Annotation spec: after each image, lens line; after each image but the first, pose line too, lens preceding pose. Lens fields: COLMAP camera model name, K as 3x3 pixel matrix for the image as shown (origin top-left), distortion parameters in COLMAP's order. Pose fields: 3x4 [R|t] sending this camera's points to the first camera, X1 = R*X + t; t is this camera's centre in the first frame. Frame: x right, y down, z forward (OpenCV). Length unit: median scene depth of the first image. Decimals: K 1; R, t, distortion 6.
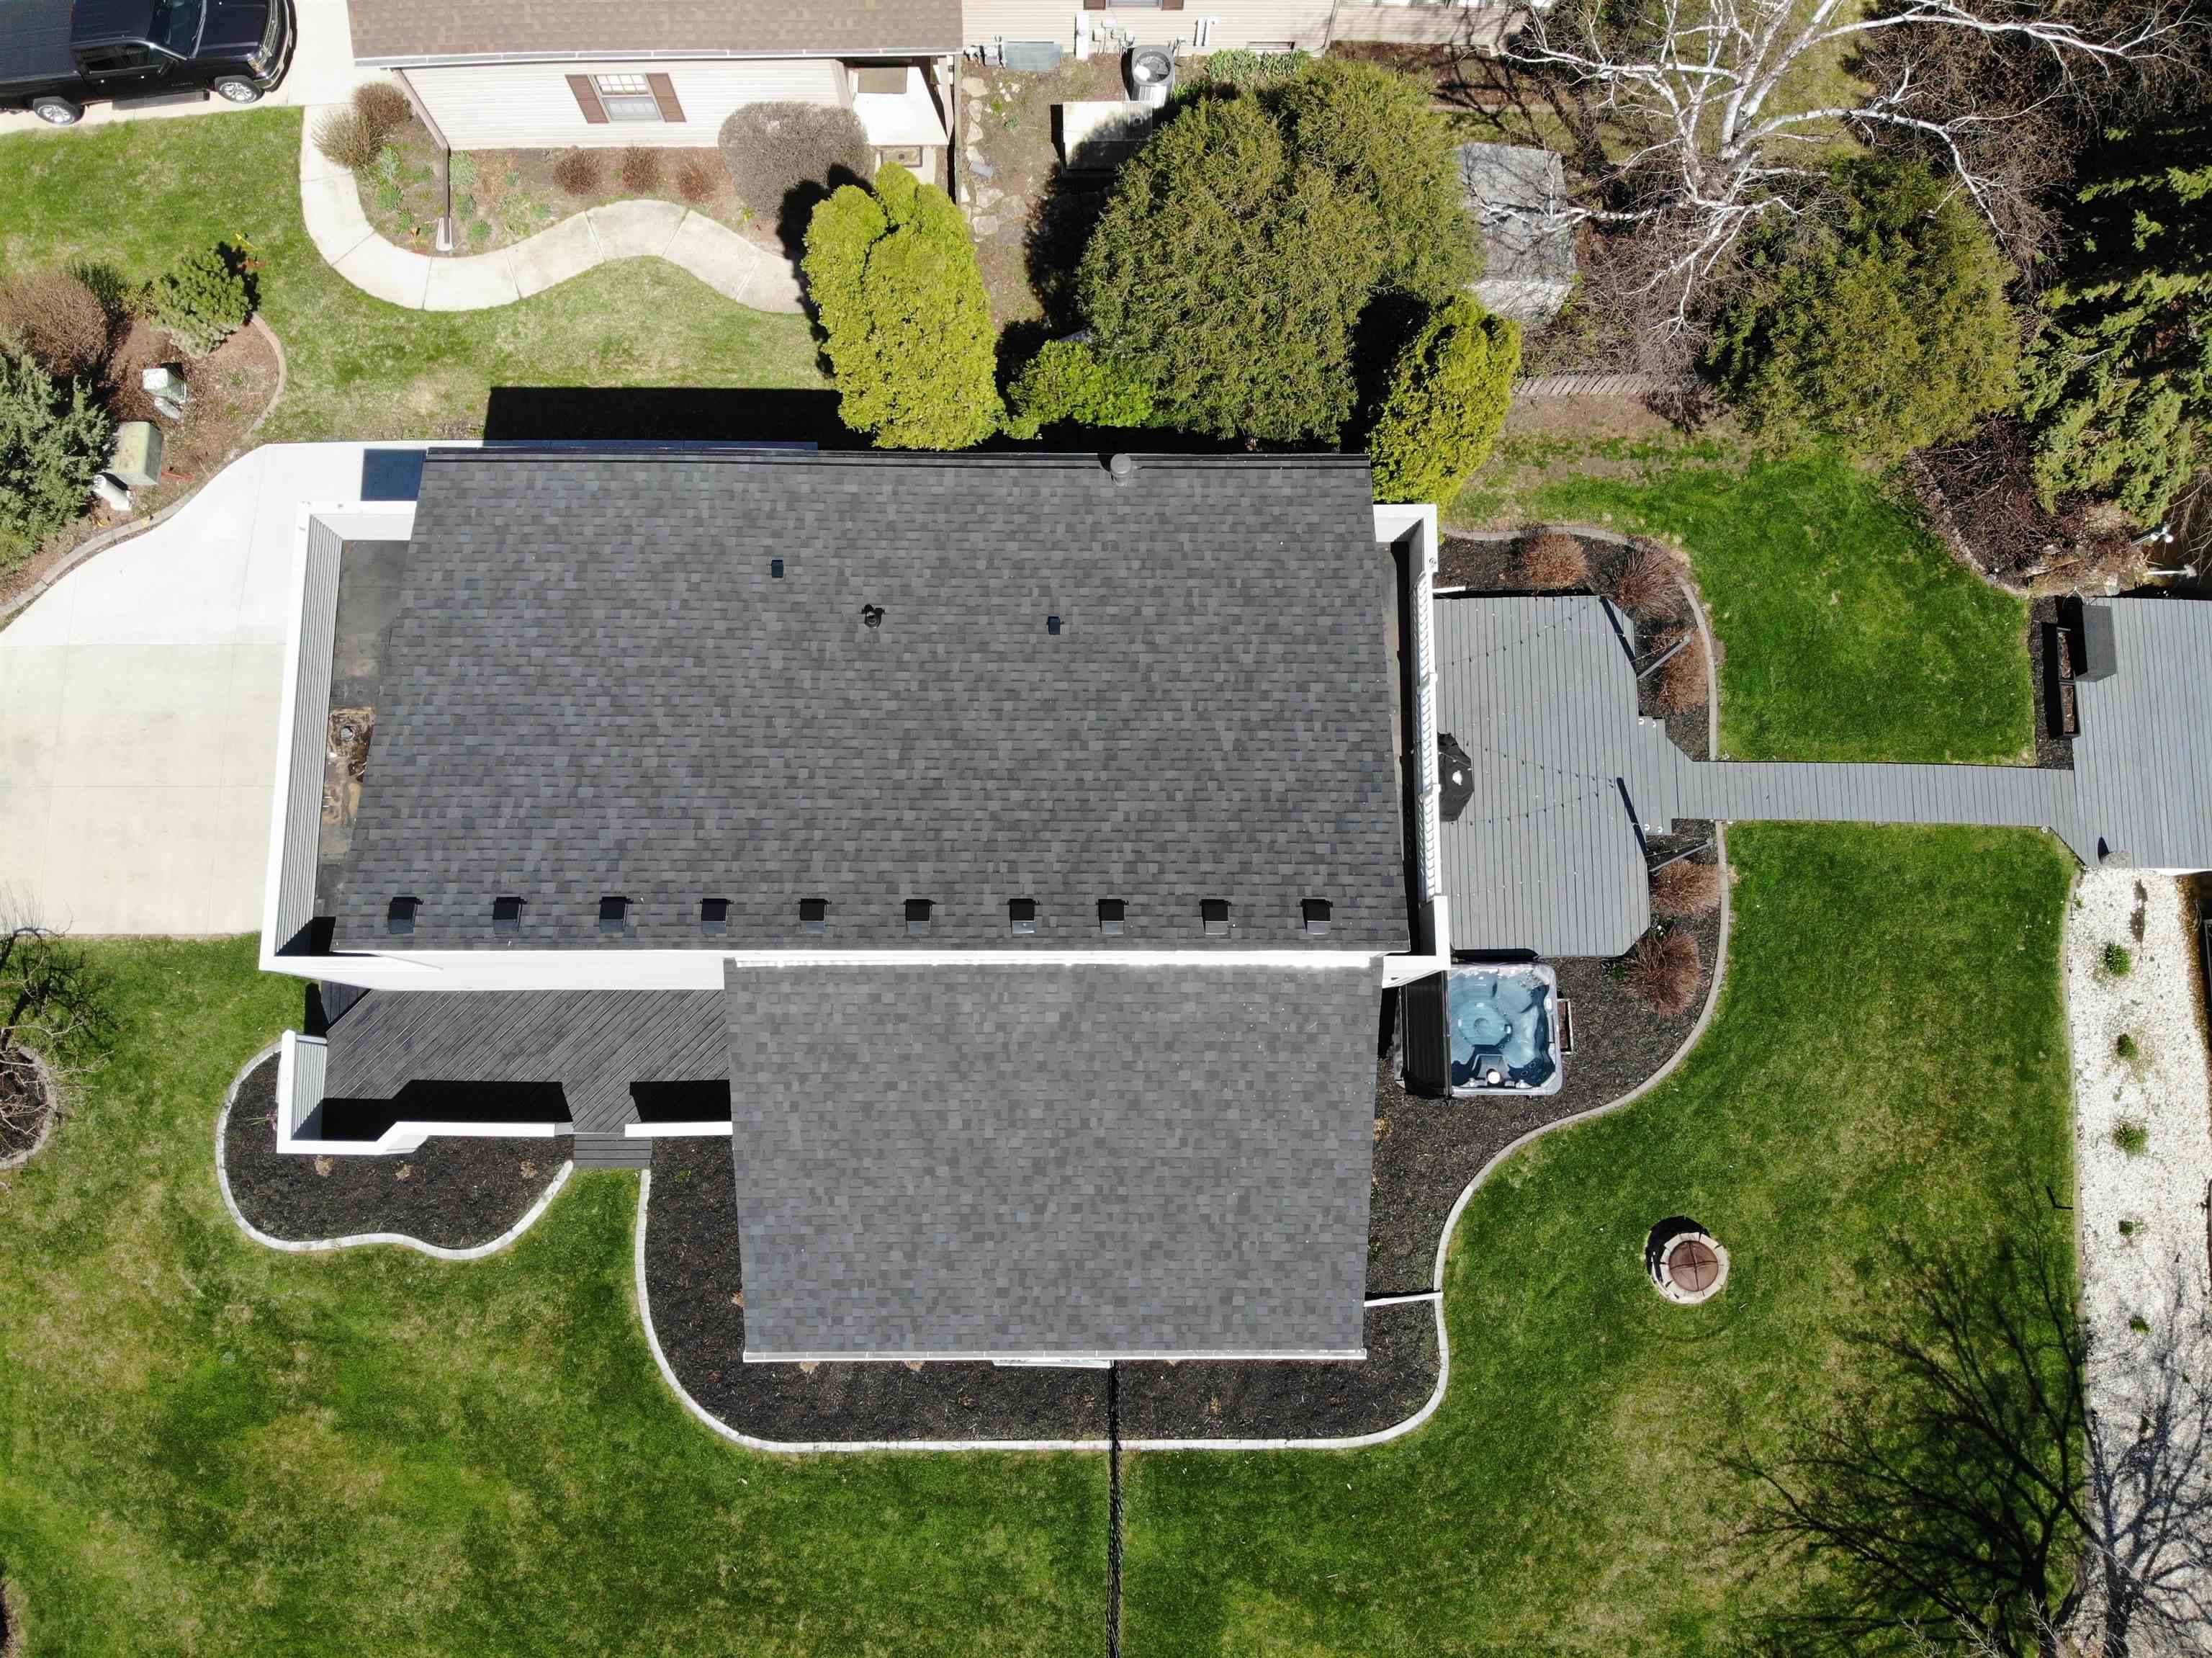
lens RADIAL K [[1636.7, 0, 1103.8], [0, 1636.7, 841.7], [0, 0, 1]] dist [0.035181, -0.147319]
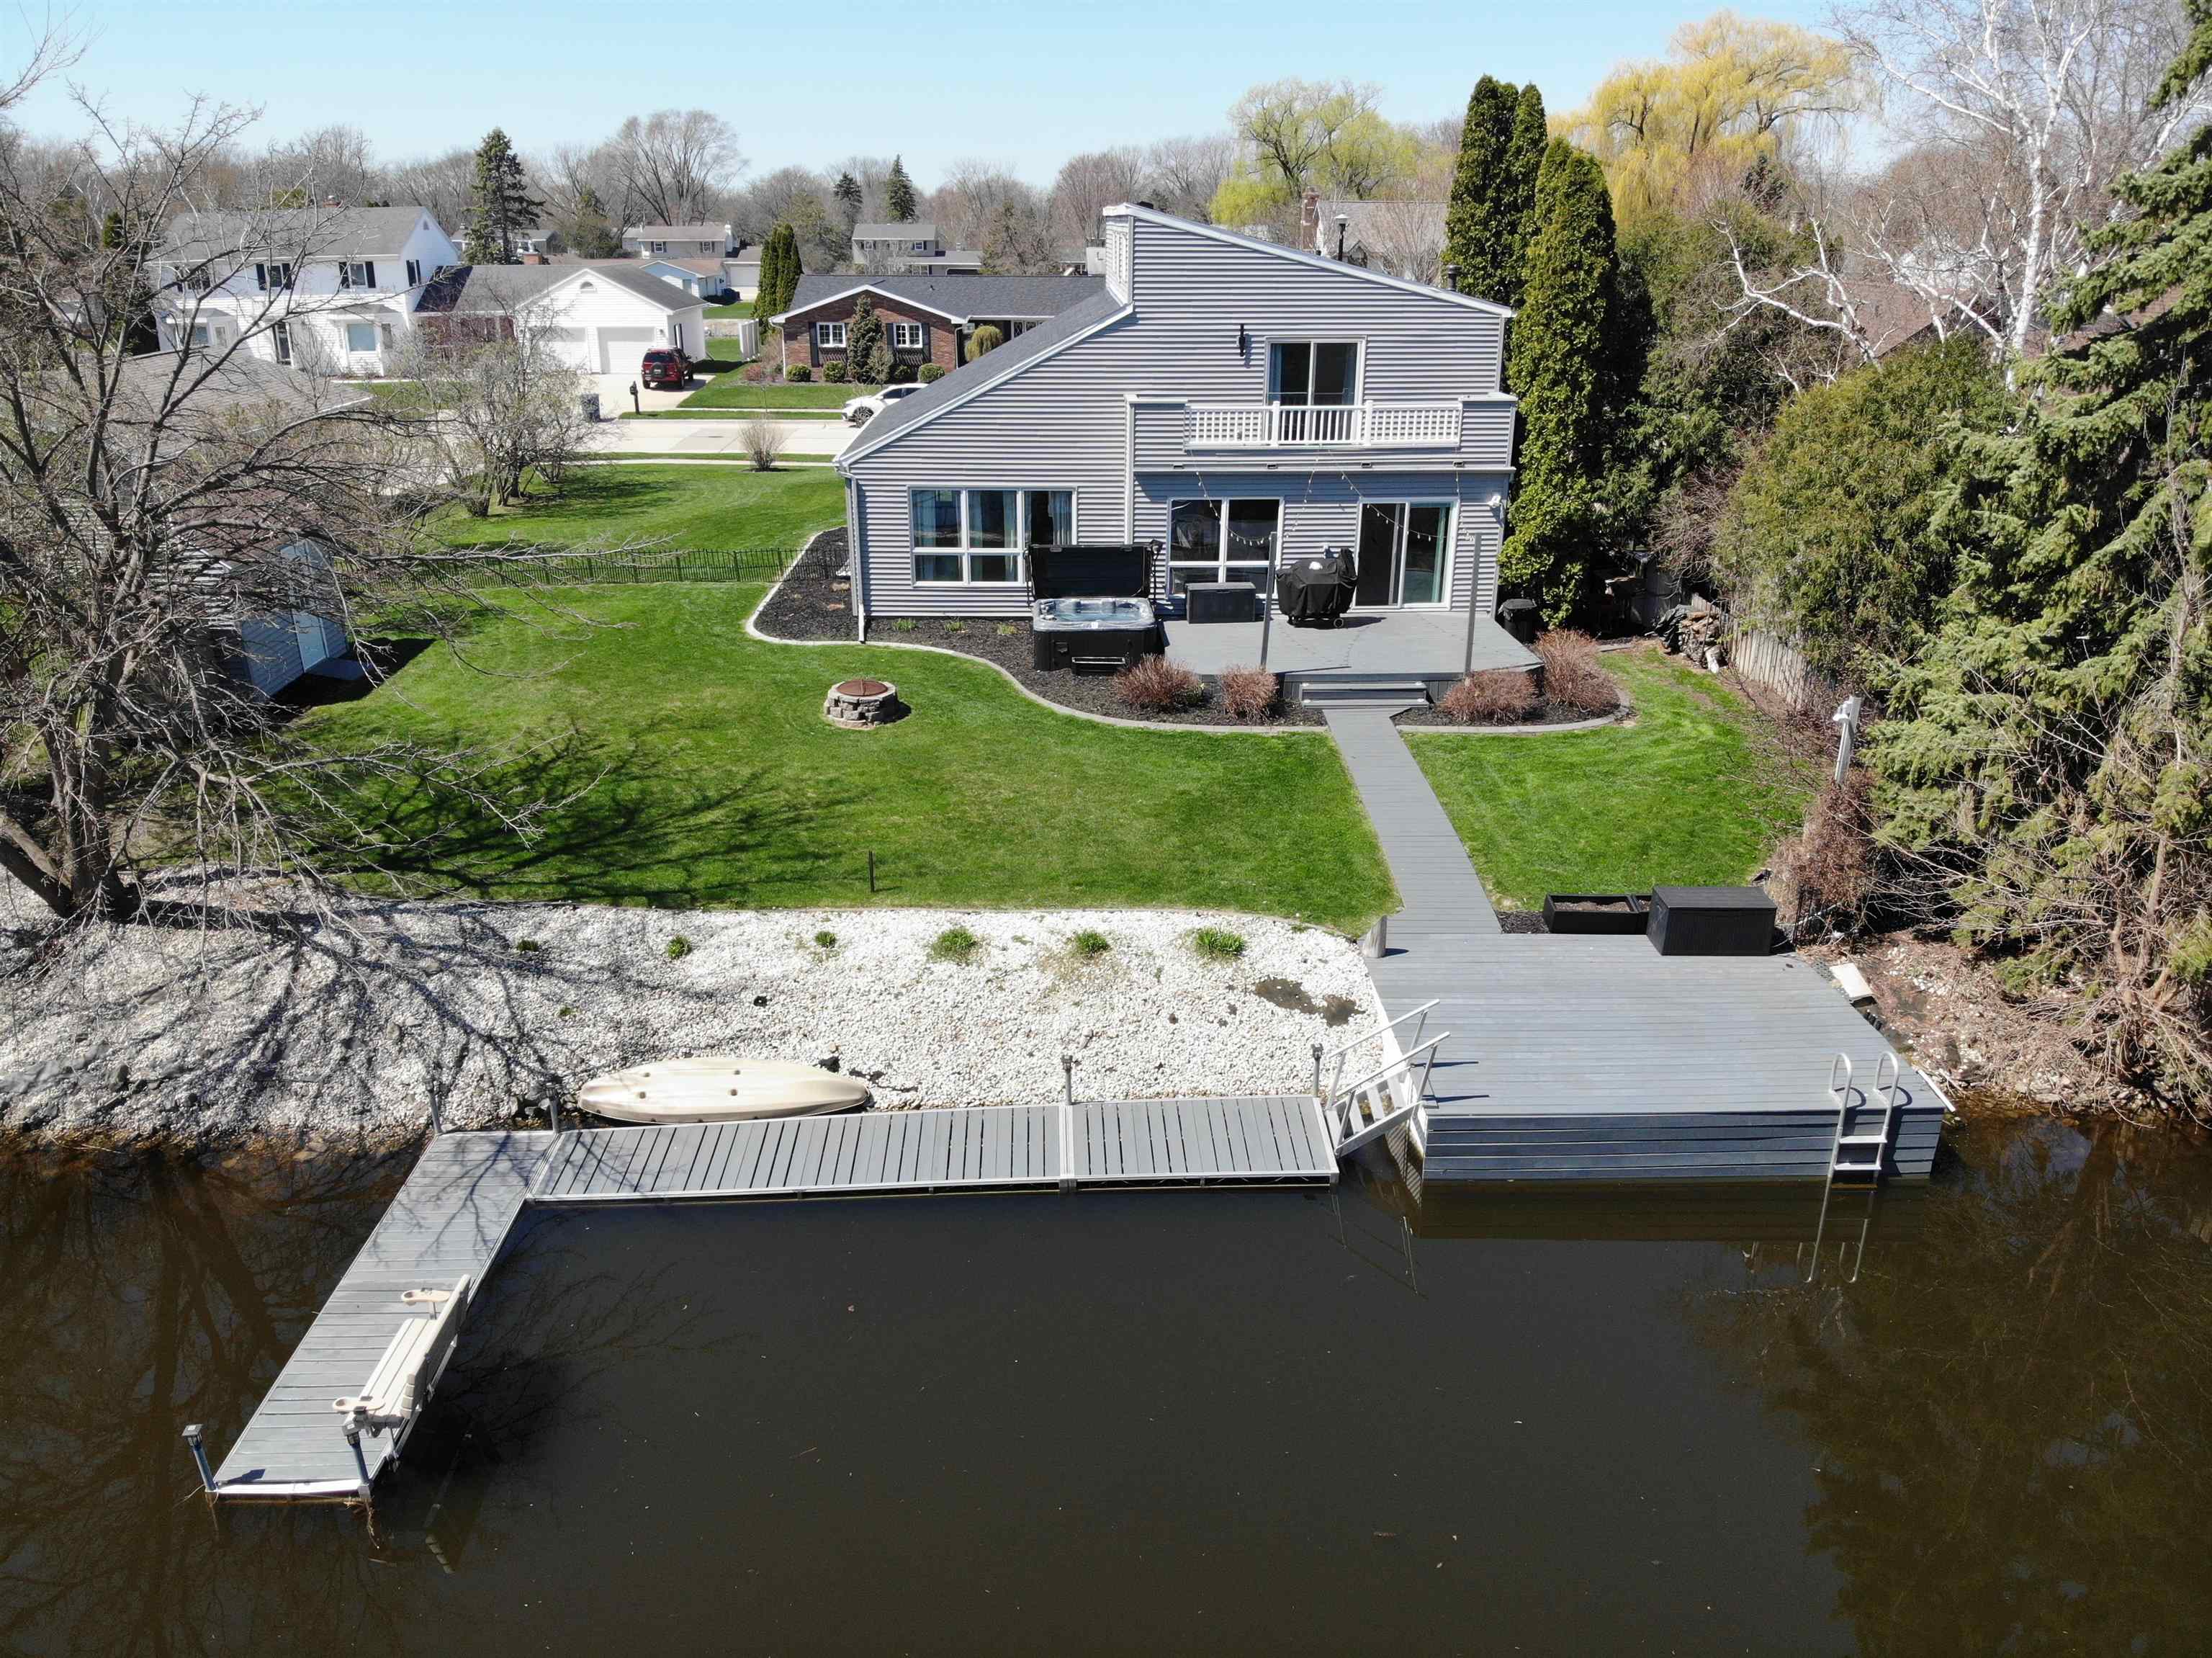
lens RADIAL K [[1626.9, 0, 1100.8], [0, 1626.9, 830.5], [0, 0, 1]] dist [0.087429, -0.234663]
pose [[0.028554, 0.330739, -0.943290, 1.307220], [-0.987084, 0.158149, 0.025572, 0.102617], [0.157638, 0.930376, 0.330983, 0.770883]]
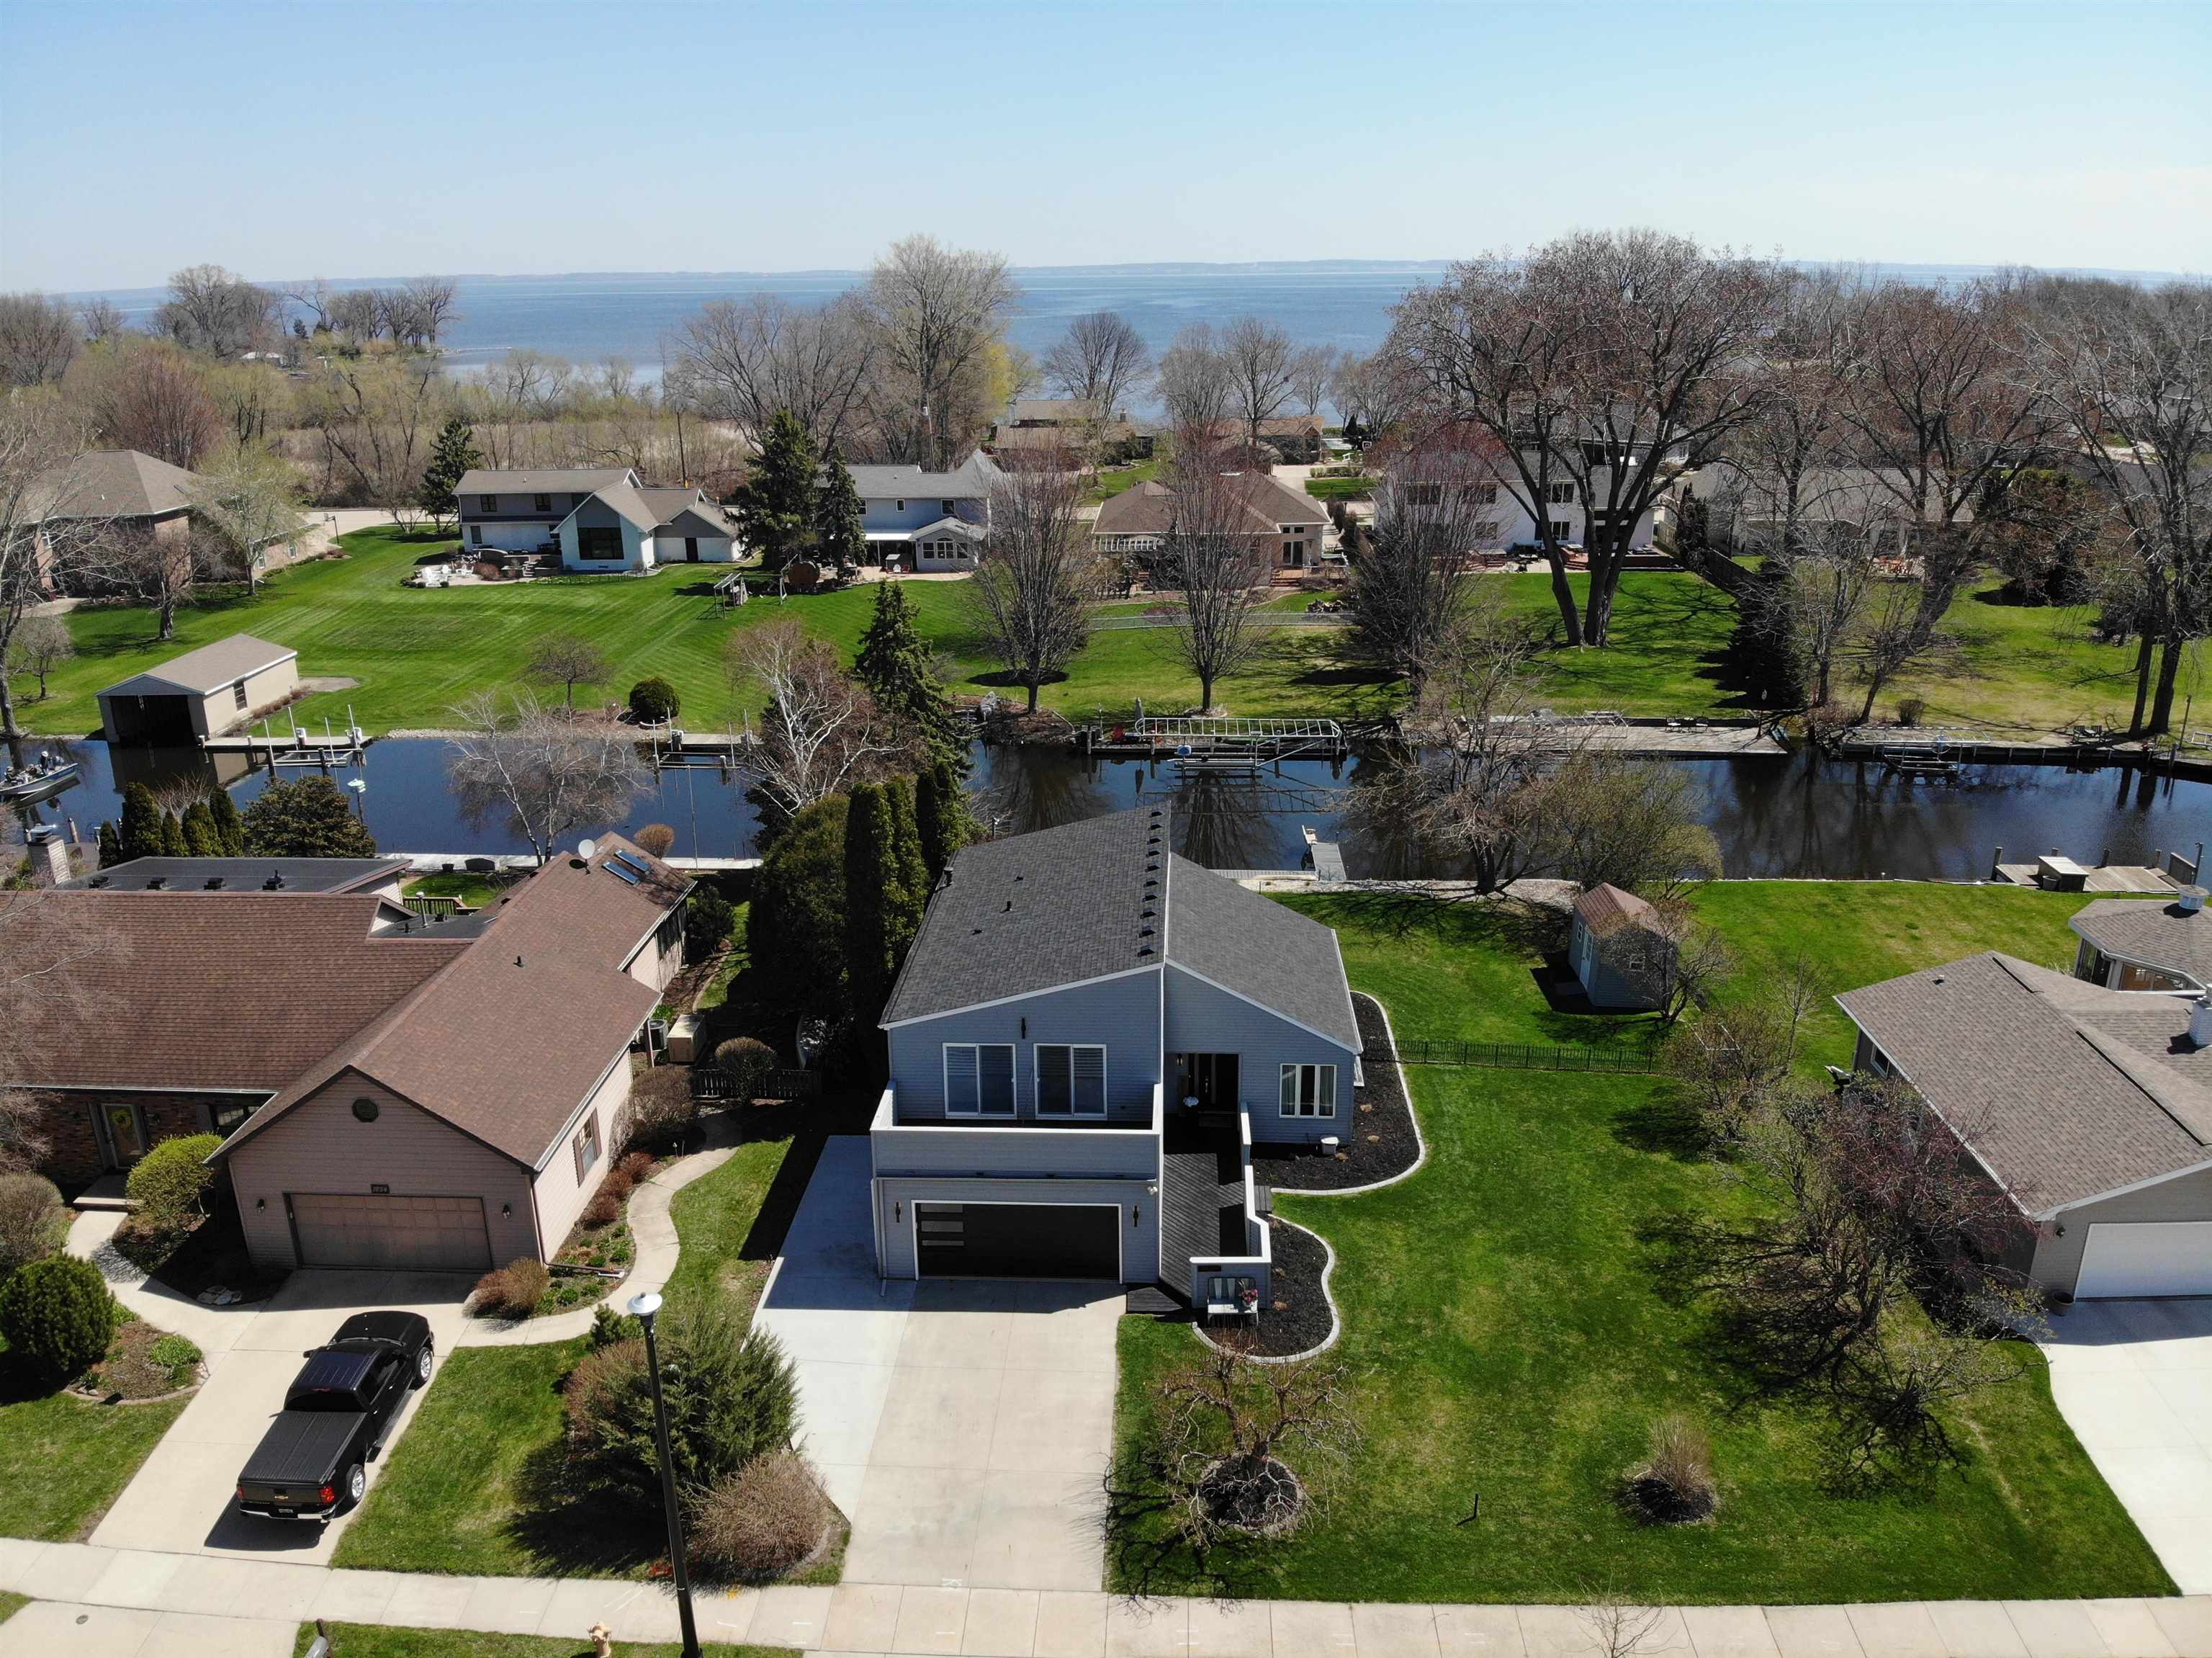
lens RADIAL K [[1626.8, 0, 1099.7], [0, 1626.8, 793.1], [0, 0, 1]] dist [0.140583, -0.374228]
pose [[0.052124, -0.315097, 0.947627, -1.719456], [0.988065, 0.154004, -0.003140, -0.025449], [-0.144949, 0.936481, 0.319364, 0.126994]]
